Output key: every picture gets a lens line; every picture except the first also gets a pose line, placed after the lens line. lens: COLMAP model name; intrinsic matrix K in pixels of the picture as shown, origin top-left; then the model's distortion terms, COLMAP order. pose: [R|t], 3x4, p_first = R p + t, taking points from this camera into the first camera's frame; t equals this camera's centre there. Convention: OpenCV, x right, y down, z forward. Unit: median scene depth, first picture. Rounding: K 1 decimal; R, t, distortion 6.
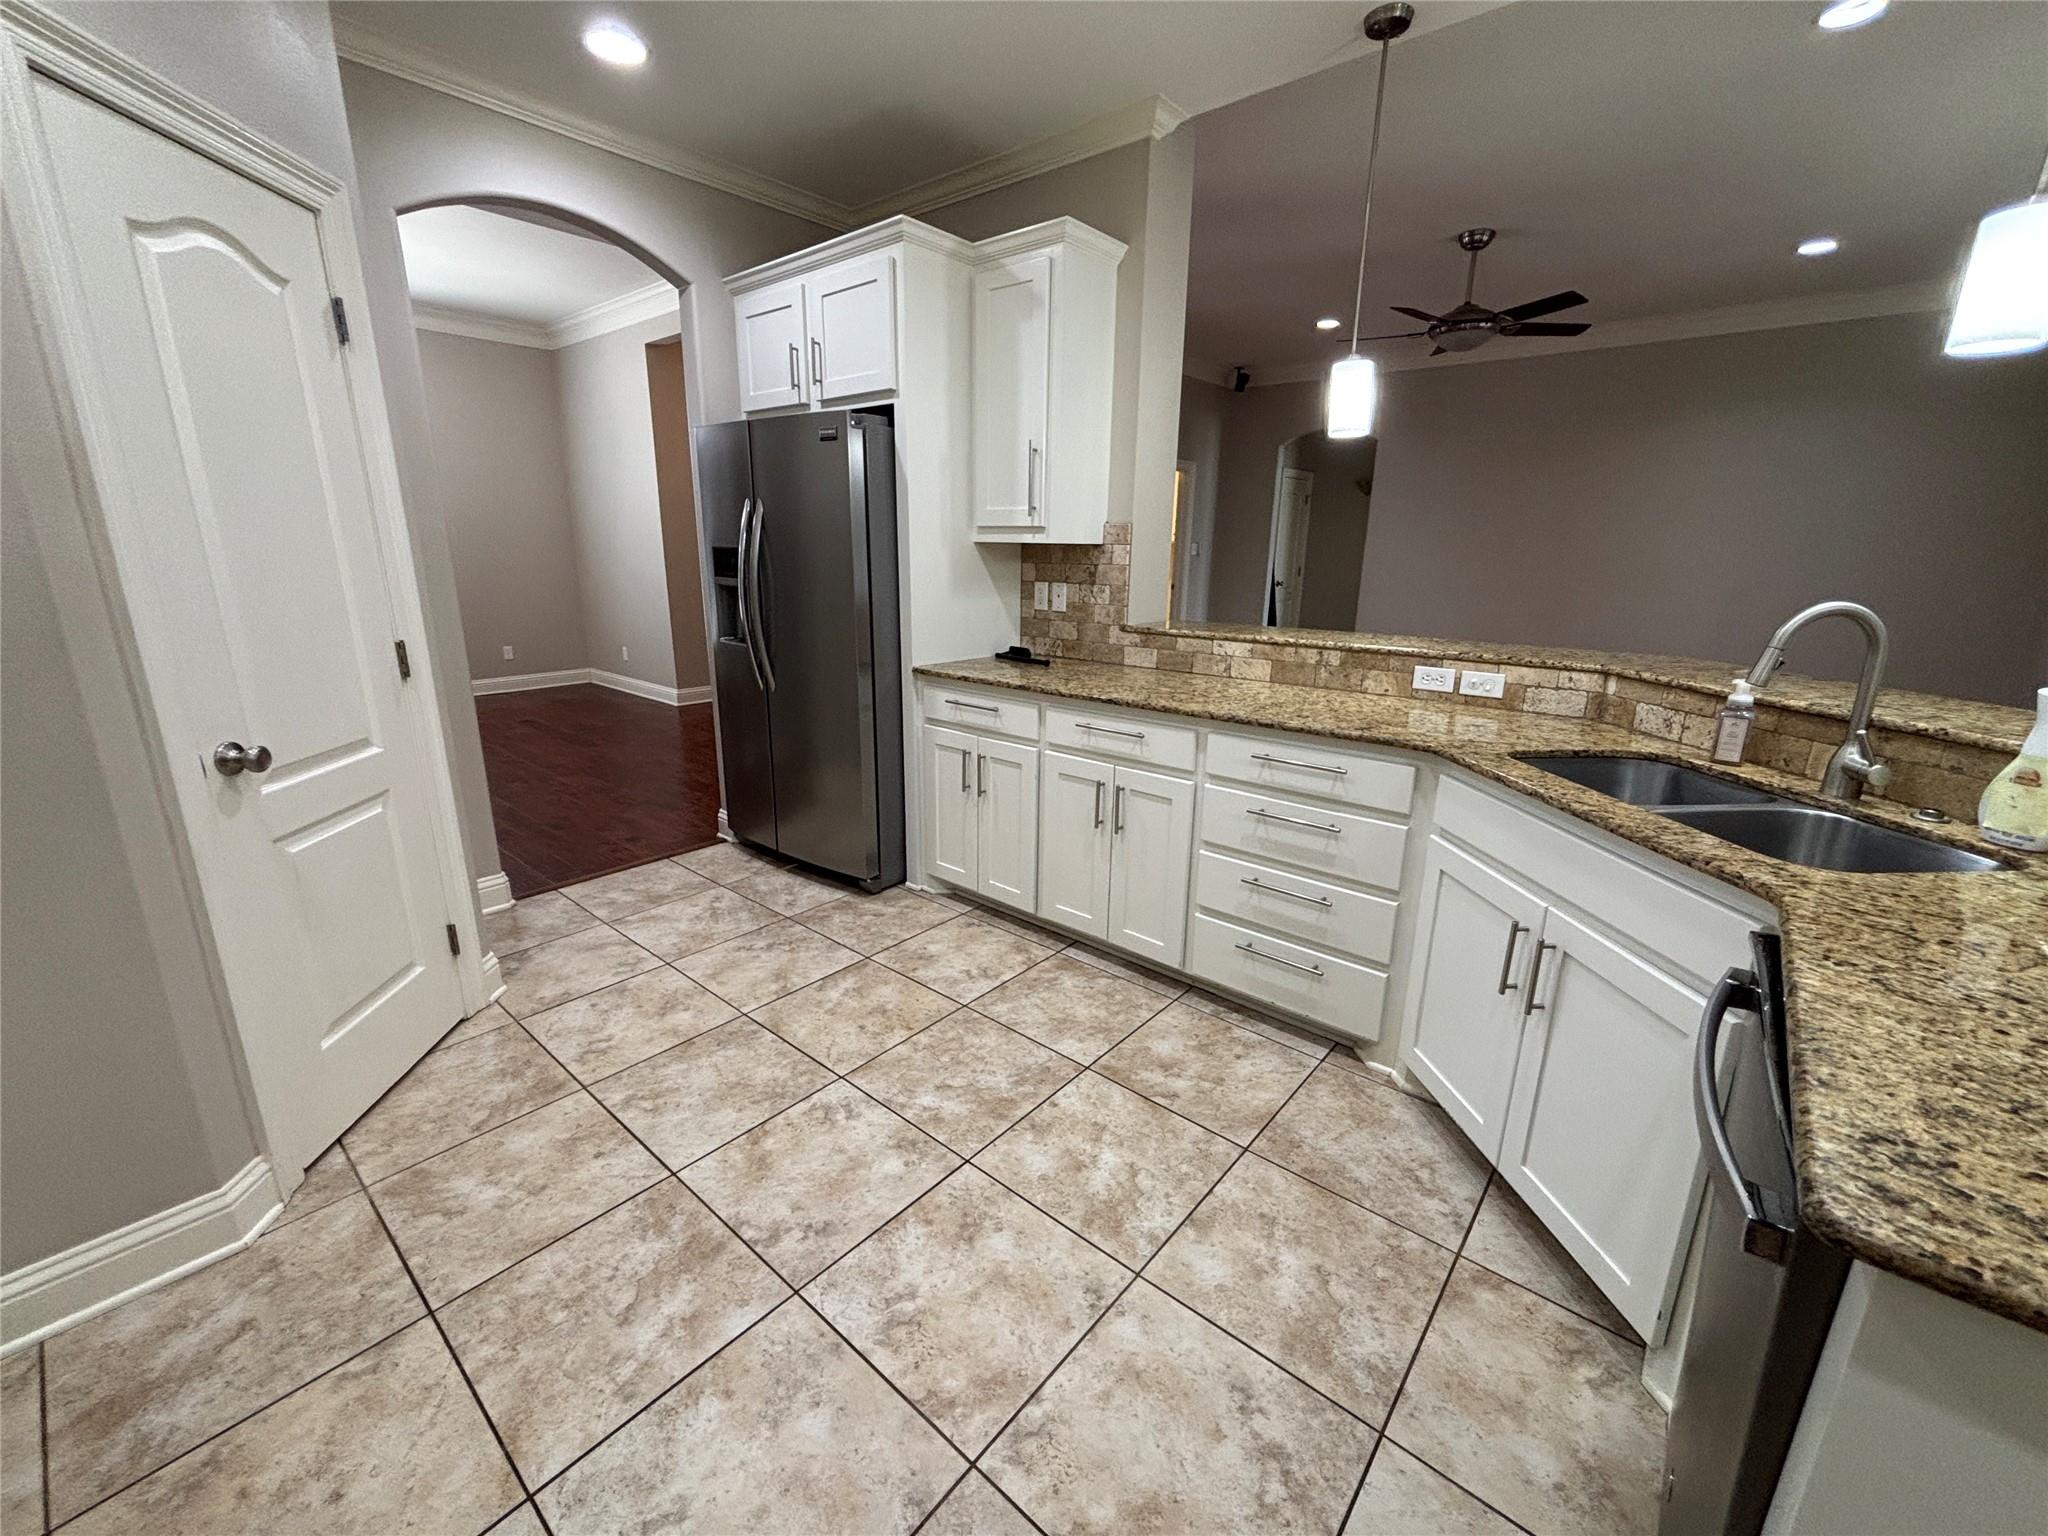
lens RADIAL K [[828.8, 0, 1021.6], [0, 828.8, 763.7], [0, 0, 1]] dist [0.000966, 0.000066]
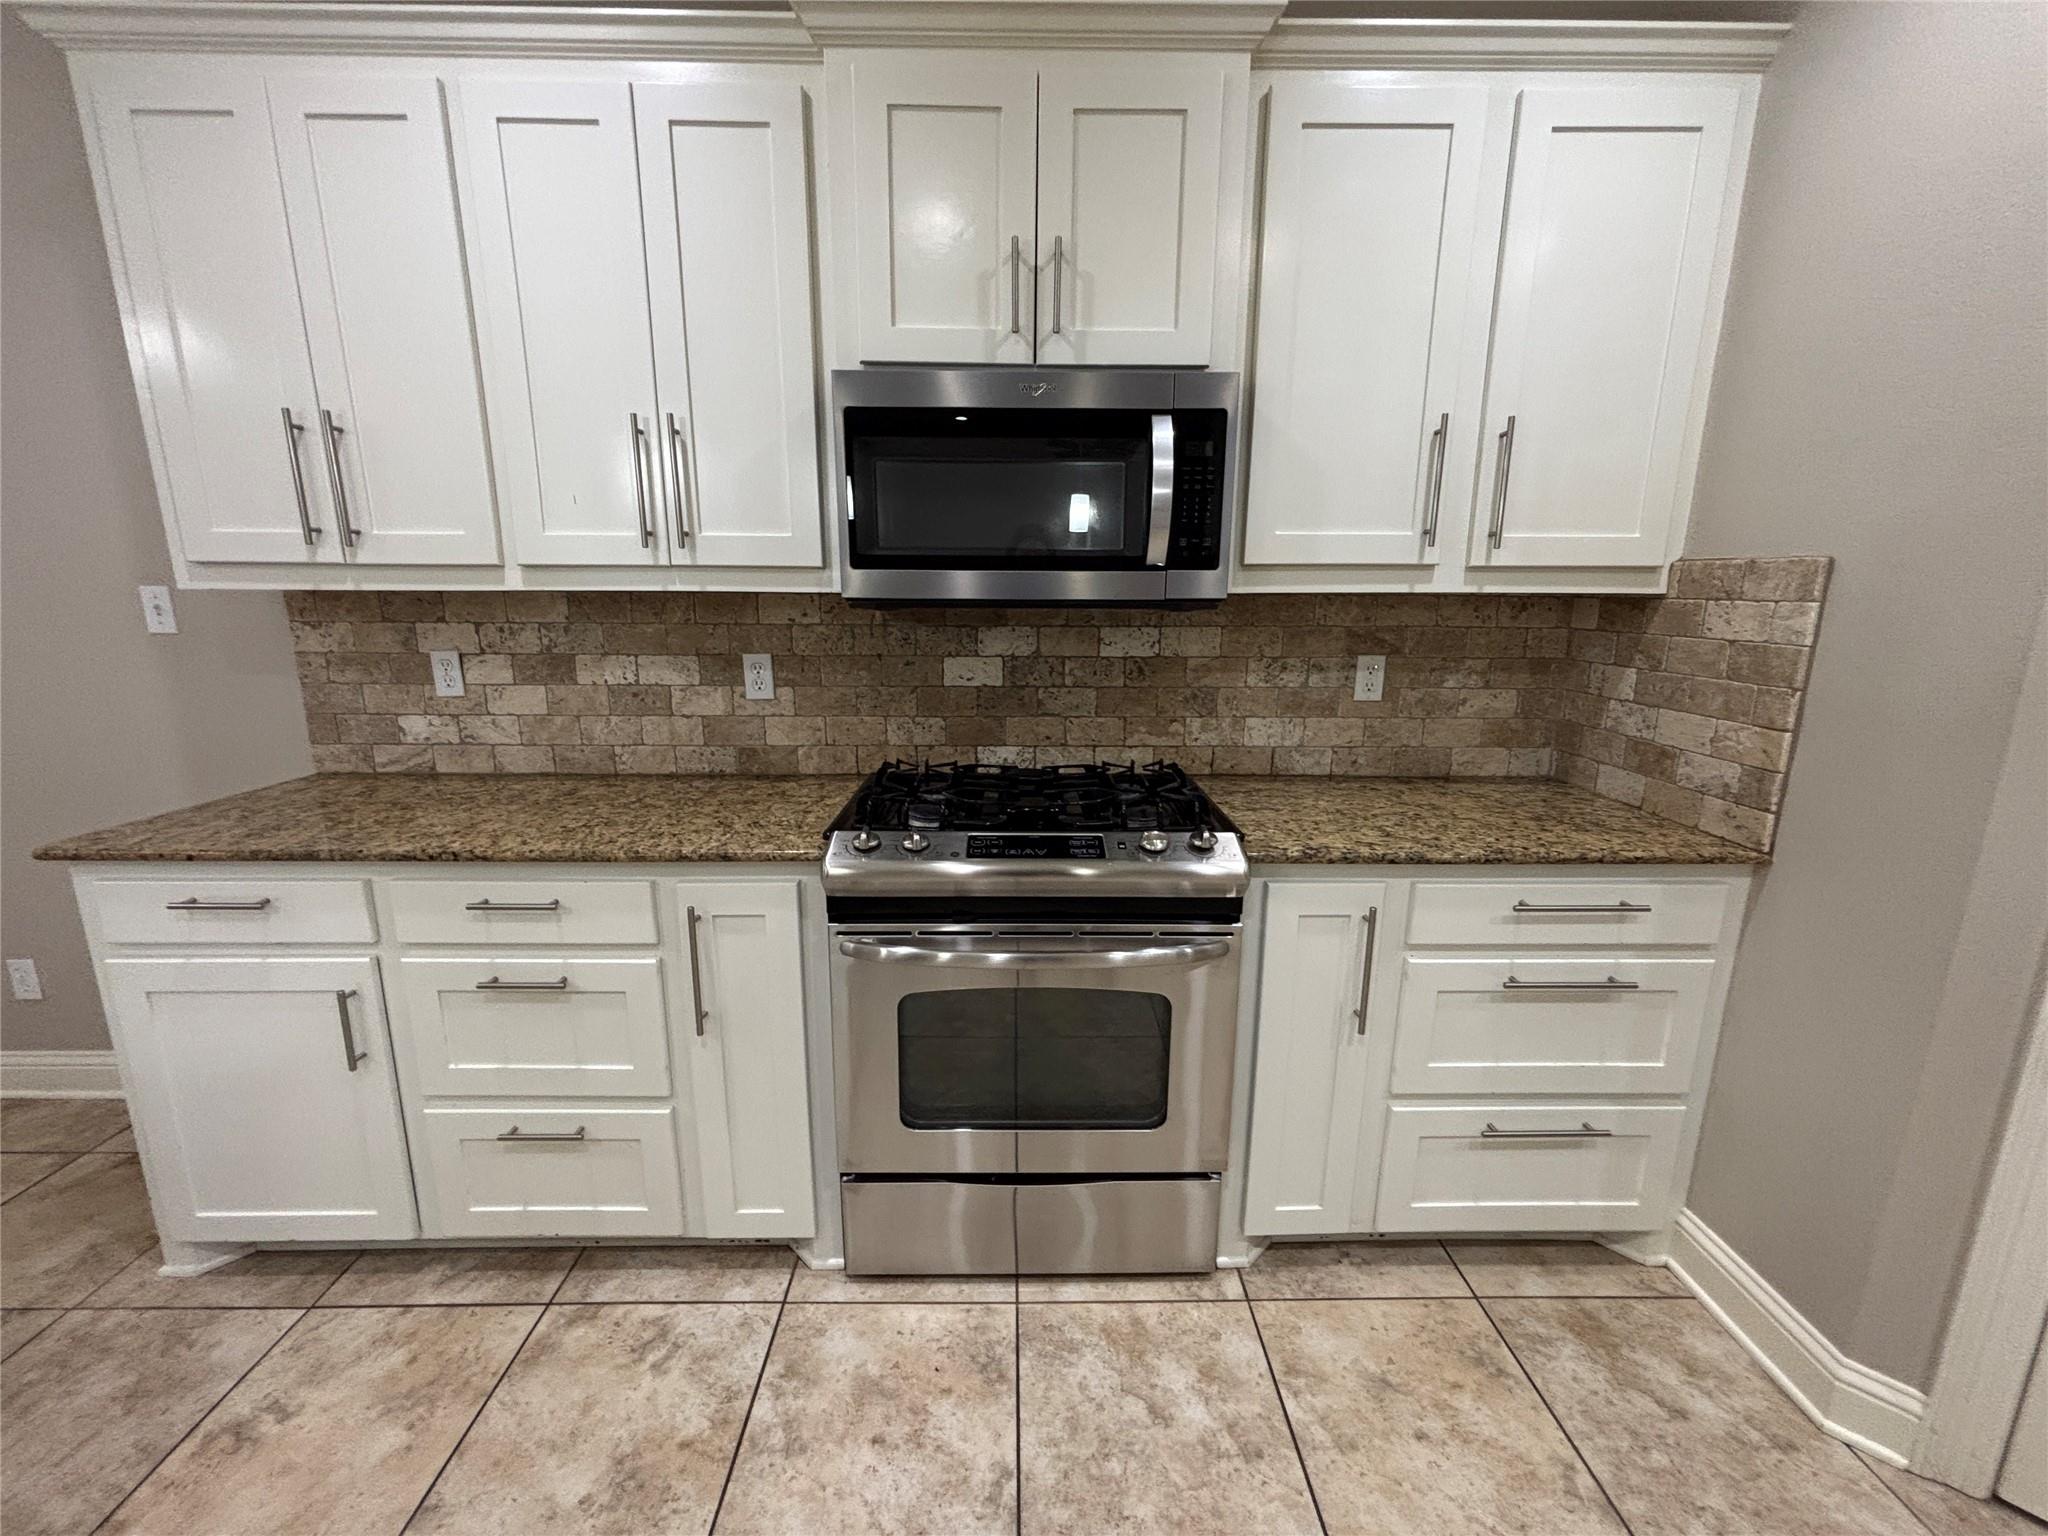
lens RADIAL K [[828.8, 0, 1022.0], [0, 828.8, 768.2], [0, 0, 1]] dist [0.000966, 0.000066]
pose [[-0.754217, 0.114039, -0.646646, 0.153539], [-0.190382, 0.904522, 0.381569, -0.196299], [0.628420, 0.410895, -0.660495, 0.774772]]
